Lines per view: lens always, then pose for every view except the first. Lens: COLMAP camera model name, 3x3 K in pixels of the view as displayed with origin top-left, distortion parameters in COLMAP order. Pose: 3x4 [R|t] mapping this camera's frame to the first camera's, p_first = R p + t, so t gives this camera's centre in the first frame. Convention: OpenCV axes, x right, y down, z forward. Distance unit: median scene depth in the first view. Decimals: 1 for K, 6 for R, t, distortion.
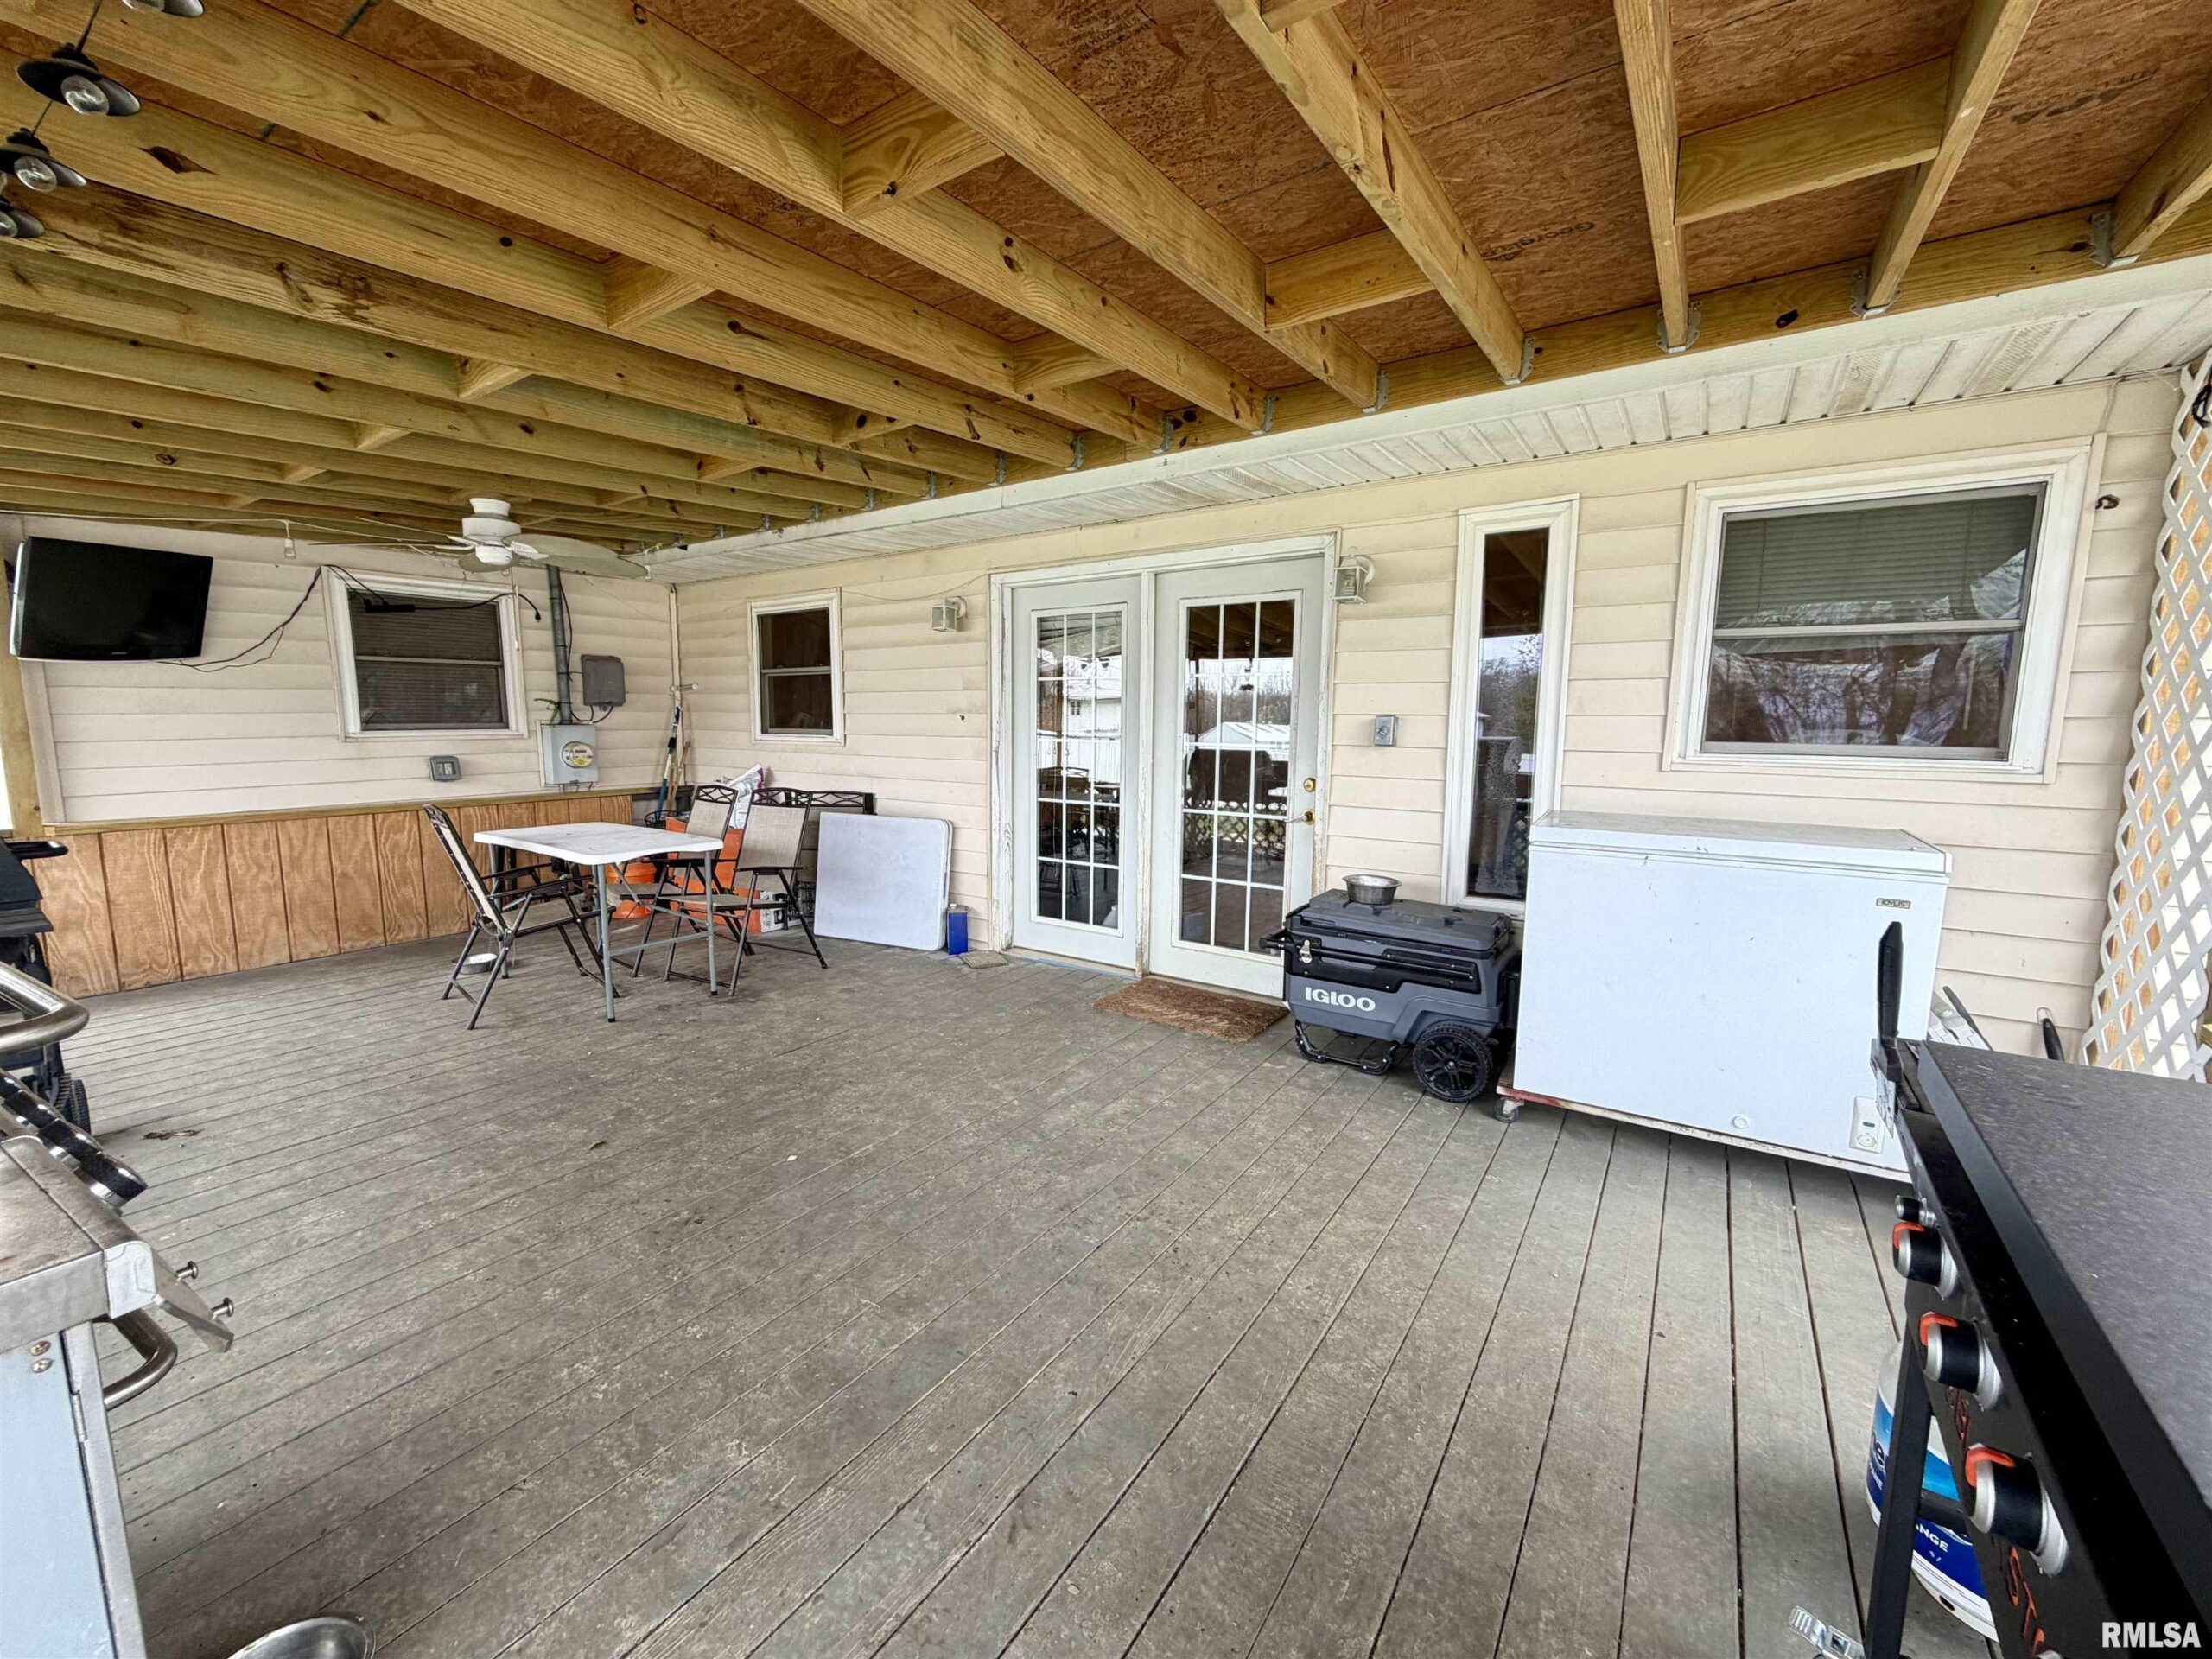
lens RADIAL K [[879.0, 0, 1099.5], [0, 879.0, 825.0], [0, 0, 1]] dist [-0.000061, 0.000542]
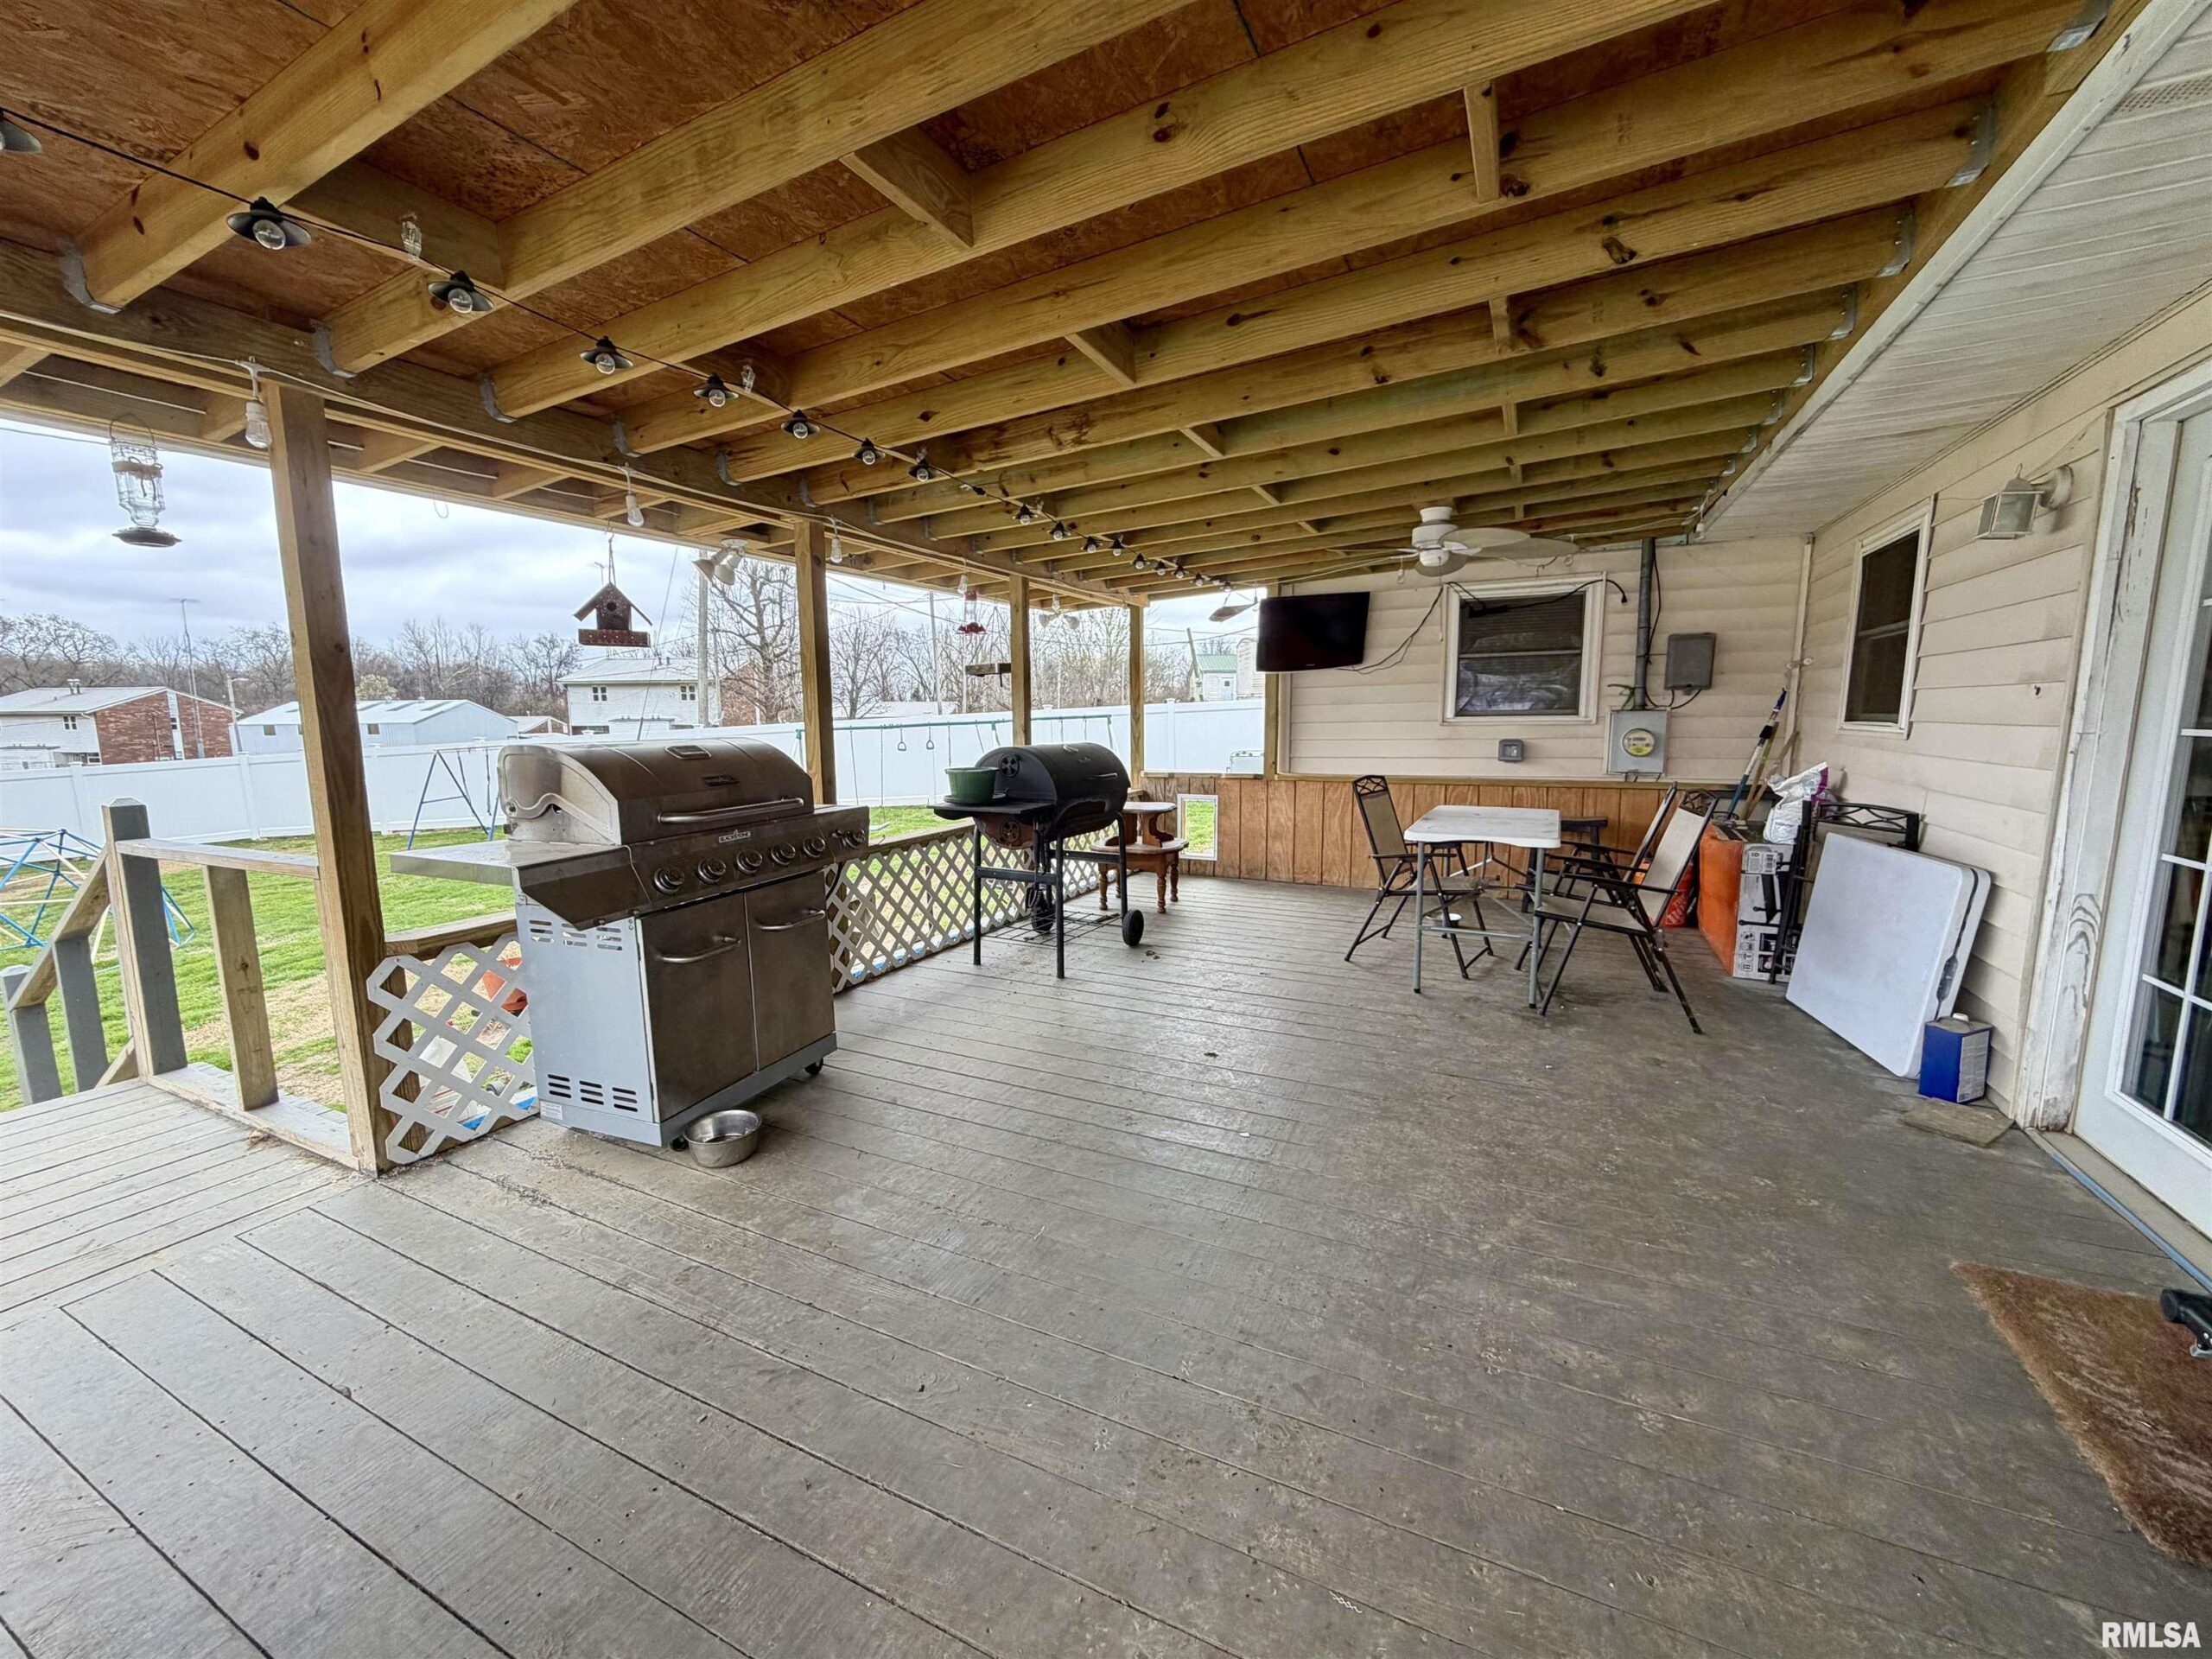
lens RADIAL K [[879.0, 0, 1101.1], [0, 879.0, 828.8], [0, 0, 1]] dist [-0.000061, 0.000542]
pose [[0.149667, 0.124488, -0.980868, 0.321826], [-0.110634, 0.987921, 0.108502, -0.033527], [0.982527, 0.092279, 0.161632, 0.360439]]
